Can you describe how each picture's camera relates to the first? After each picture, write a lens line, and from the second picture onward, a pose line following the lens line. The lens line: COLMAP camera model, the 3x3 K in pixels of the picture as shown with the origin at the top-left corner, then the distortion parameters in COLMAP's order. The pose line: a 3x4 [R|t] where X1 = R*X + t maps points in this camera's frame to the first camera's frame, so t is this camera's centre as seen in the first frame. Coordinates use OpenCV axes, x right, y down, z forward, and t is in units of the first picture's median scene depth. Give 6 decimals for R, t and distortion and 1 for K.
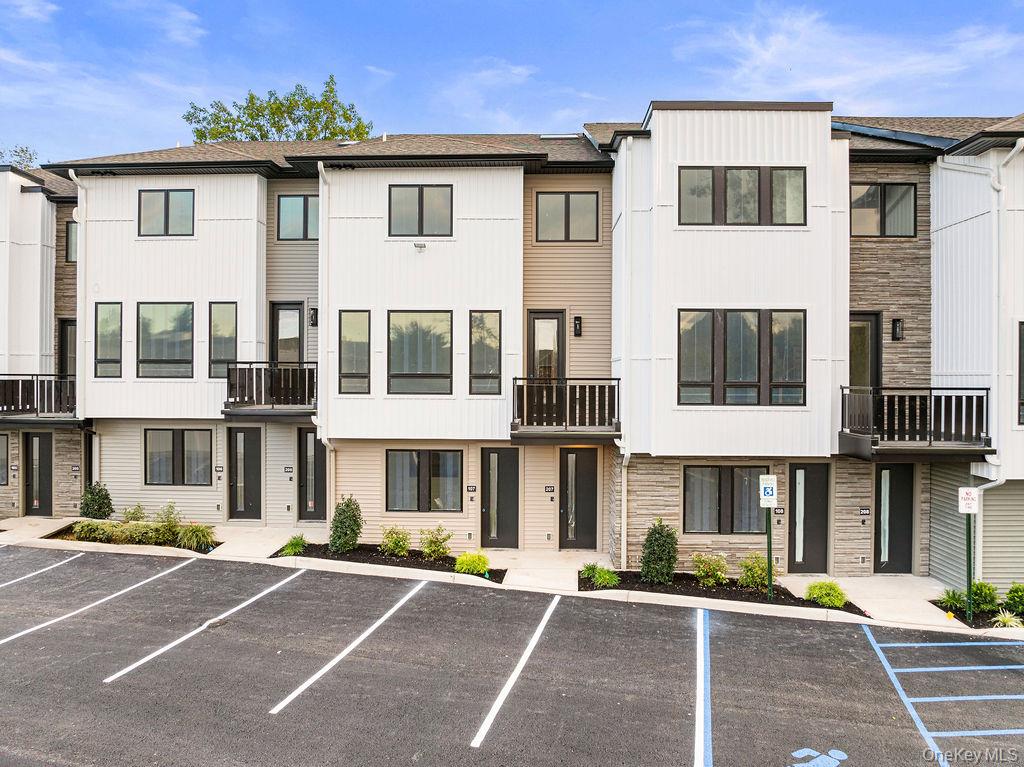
lens RADIAL K [[730.1, 0, 491.0], [0, 730.1, 341.4], [0, 0, 1]] dist [-0.038403, -0.001796]
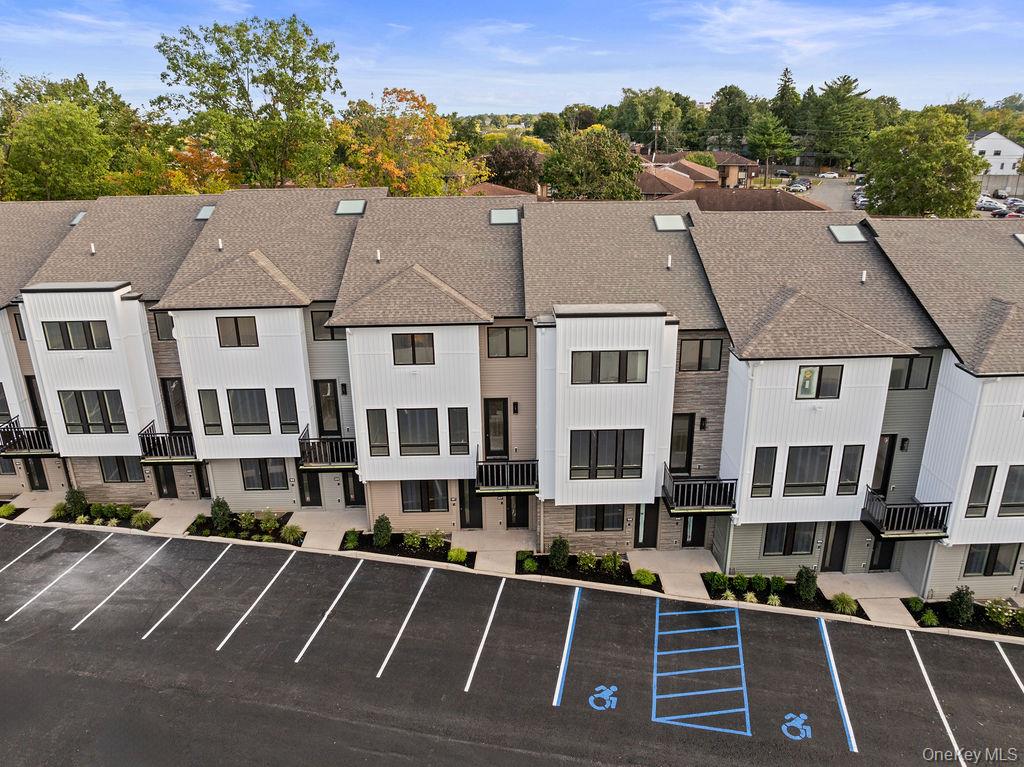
lens RADIAL K [[695.9, 0, 478.0], [0, 695.9, 386.1], [0, 0, 1]] dist [-0.024852, -0.000739]
pose [[0.998815, -0.042890, 0.023002, 0.003803], [0.032817, 0.942541, 0.332476, -0.598295], [-0.035941, -0.331327, 0.942831, -0.438354]]
